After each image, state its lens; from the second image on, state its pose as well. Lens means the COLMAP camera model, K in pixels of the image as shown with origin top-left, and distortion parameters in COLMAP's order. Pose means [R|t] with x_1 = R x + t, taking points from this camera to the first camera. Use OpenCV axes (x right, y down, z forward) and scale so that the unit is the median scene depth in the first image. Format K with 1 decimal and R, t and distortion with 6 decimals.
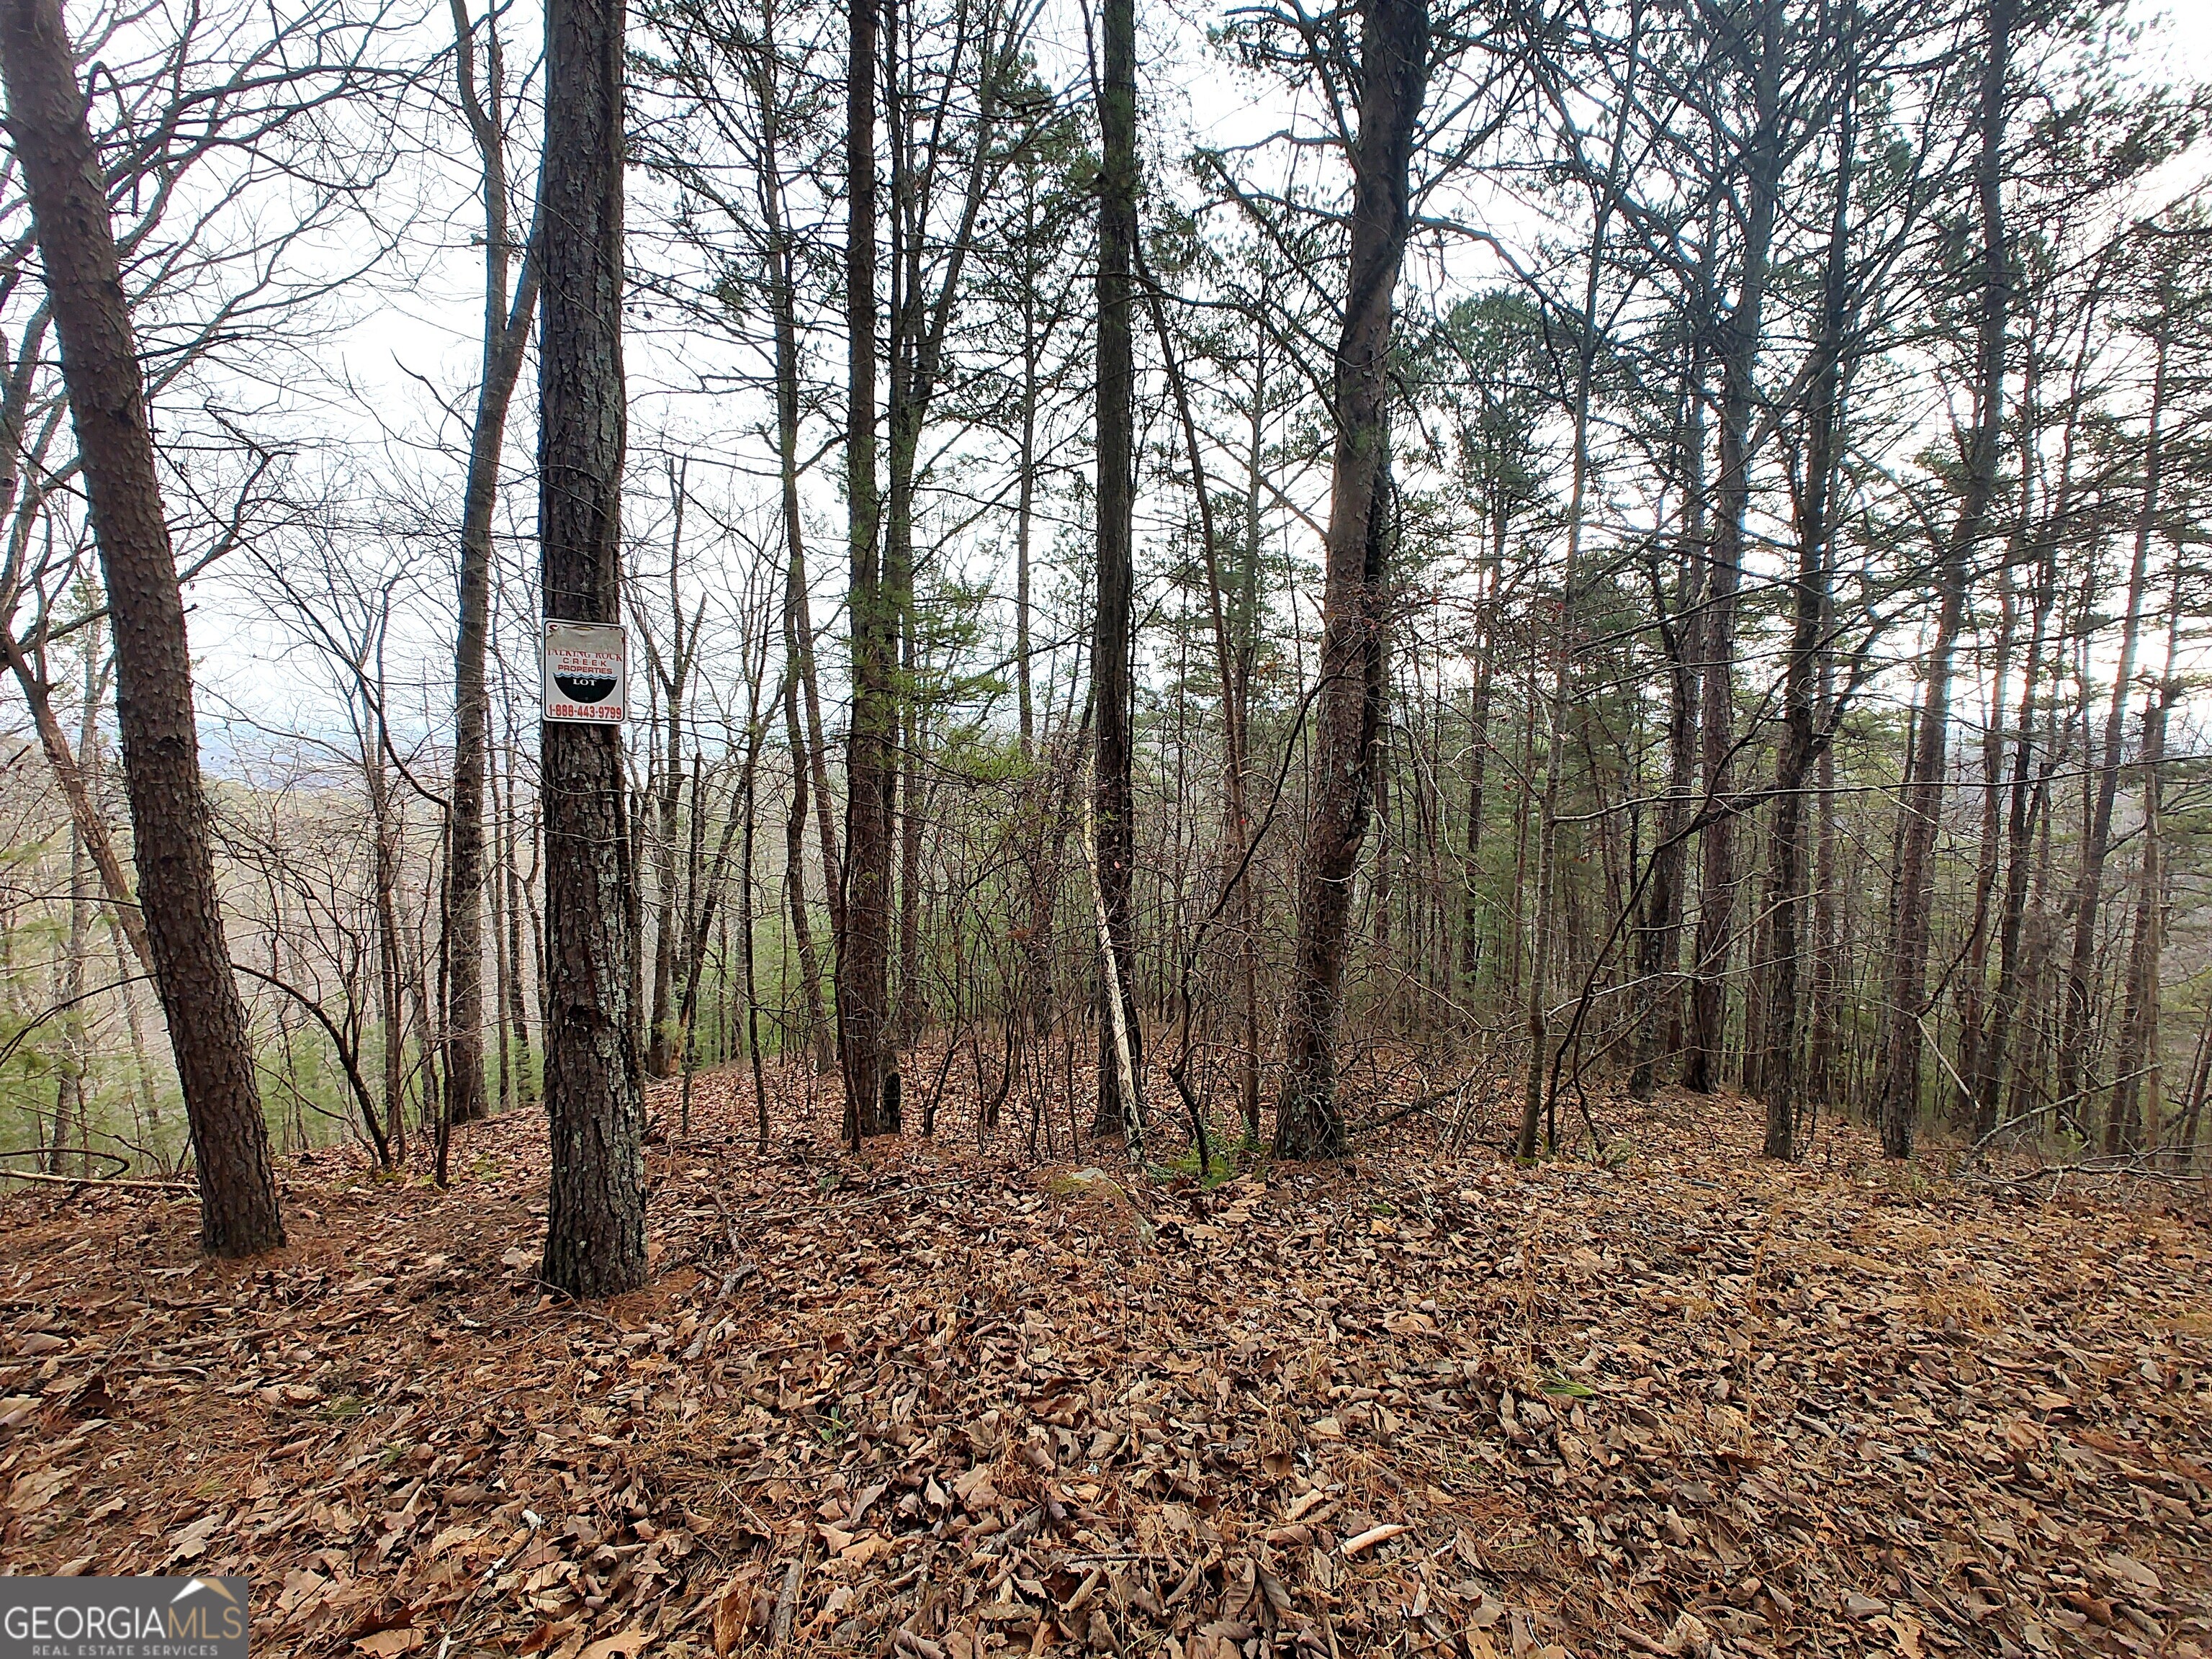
lens RADIAL K [[881.8, 0, 1106.6], [0, 881.8, 824.7], [0, 0, 1]] dist [0.000614, -0.002031]
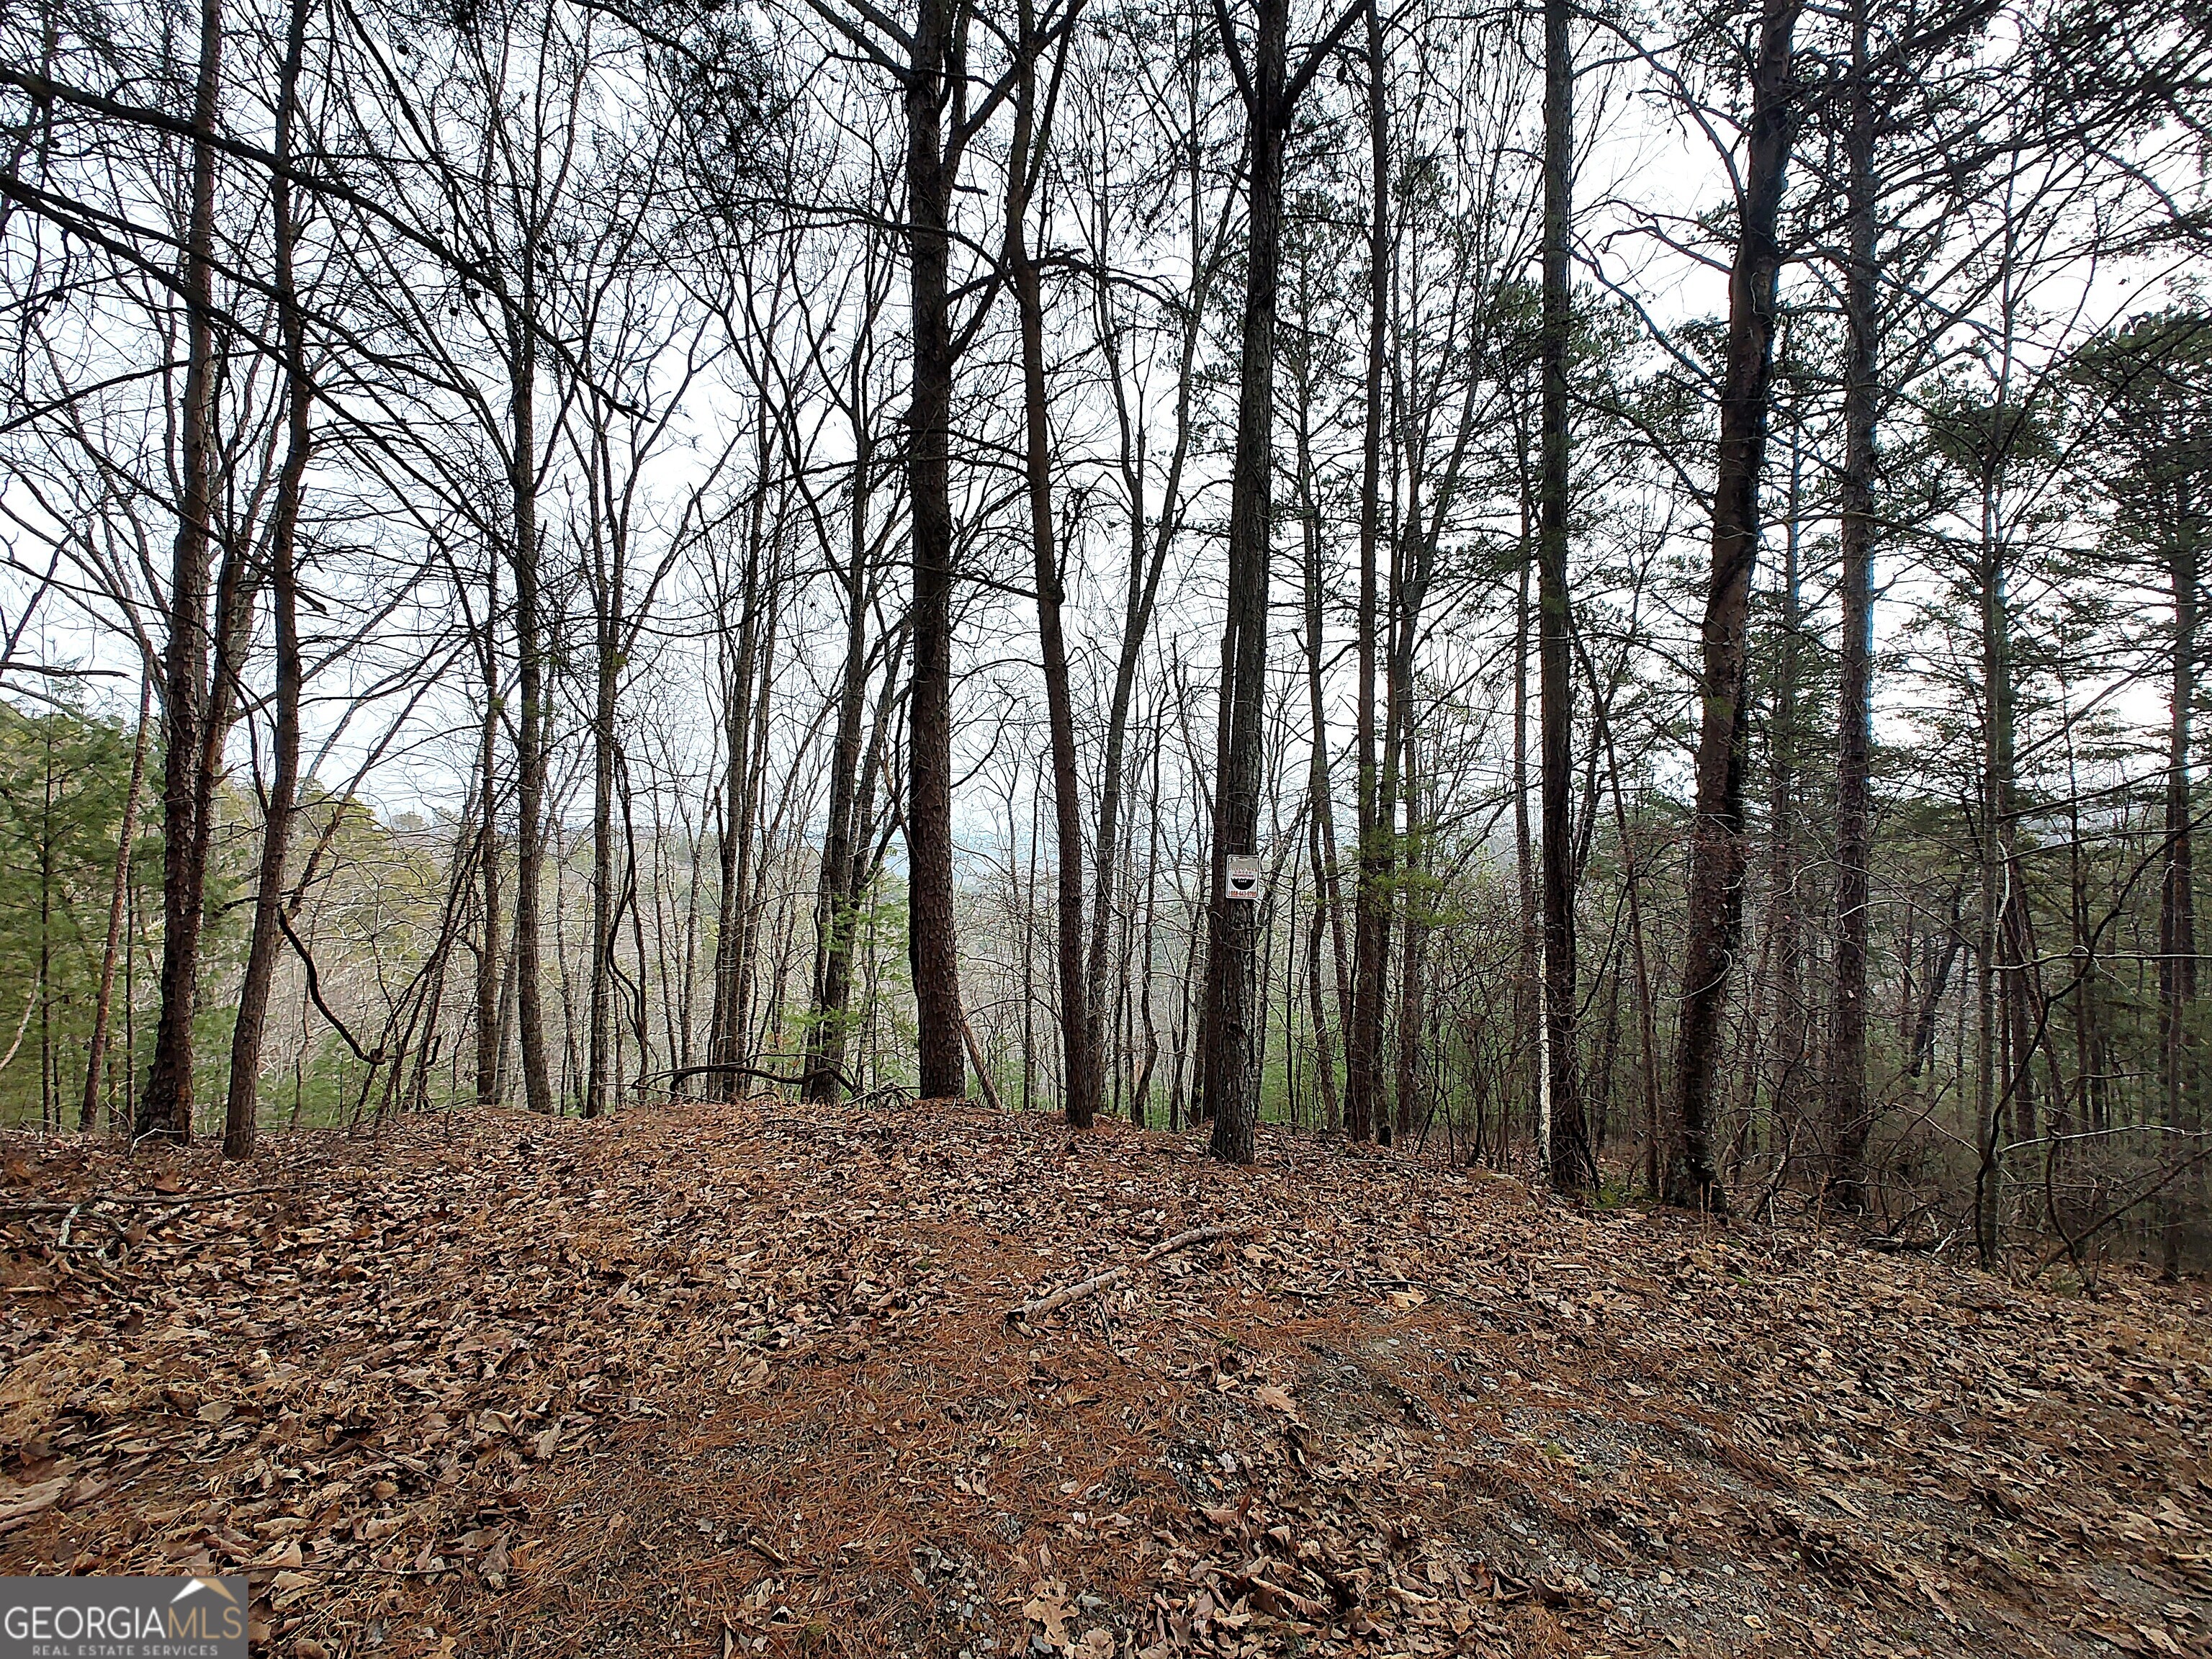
lens RADIAL K [[881.8, 0, 1106.6], [0, 881.8, 824.7], [0, 0, 1]] dist [0.000614, -0.002031]
pose [[0.845307, -0.019957, -0.533909, 0.087893], [-0.040607, 0.994012, -0.101445, -0.013832], [0.532736, 0.107433, 0.839435, -0.287360]]
